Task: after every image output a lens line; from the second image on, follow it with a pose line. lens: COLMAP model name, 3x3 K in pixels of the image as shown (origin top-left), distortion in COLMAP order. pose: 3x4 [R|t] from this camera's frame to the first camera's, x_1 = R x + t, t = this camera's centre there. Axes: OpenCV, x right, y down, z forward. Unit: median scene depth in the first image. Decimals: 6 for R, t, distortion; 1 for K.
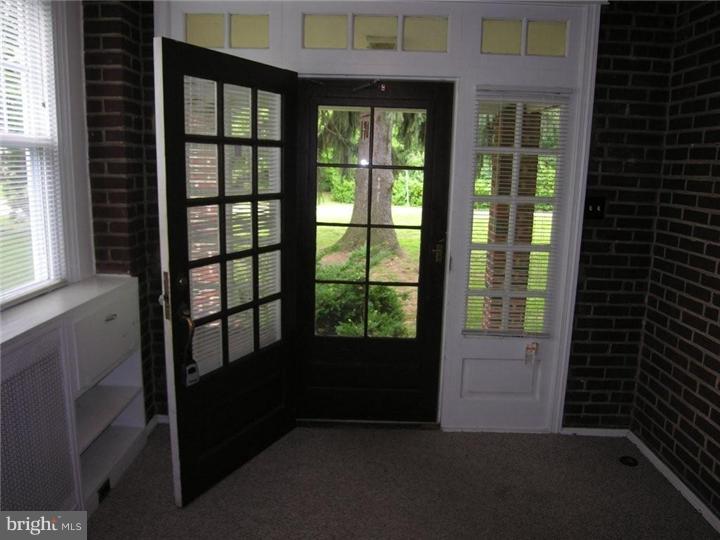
lens RADIAL K [[535.0, 0, 359.3], [0, 535.0, 269.2], [0, 0, 1]] dist [-0.061198, 0.005002]
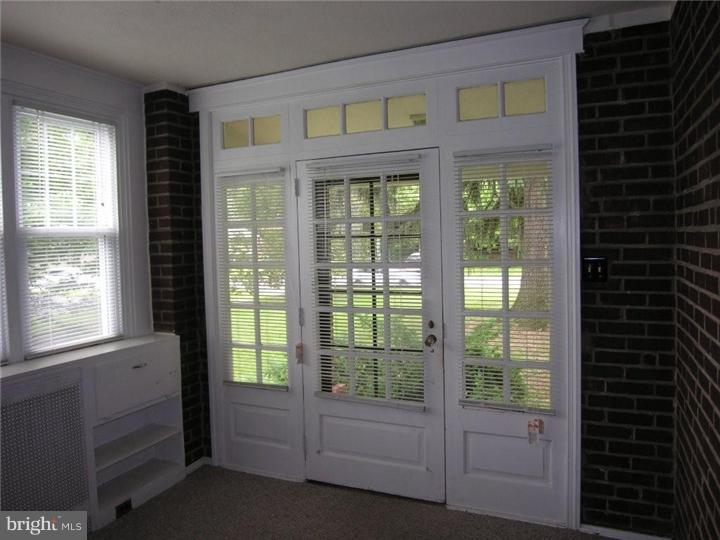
lens RADIAL K [[535.0, 0, 355.6], [0, 535.0, 264.9], [0, 0, 1]] dist [-0.061198, 0.005002]
pose [[0.915066, -0.030534, -0.402147, 0.435004], [-0.026754, 0.990338, -0.136070, 0.009018], [0.402416, 0.135272, 0.905407, 0.029653]]
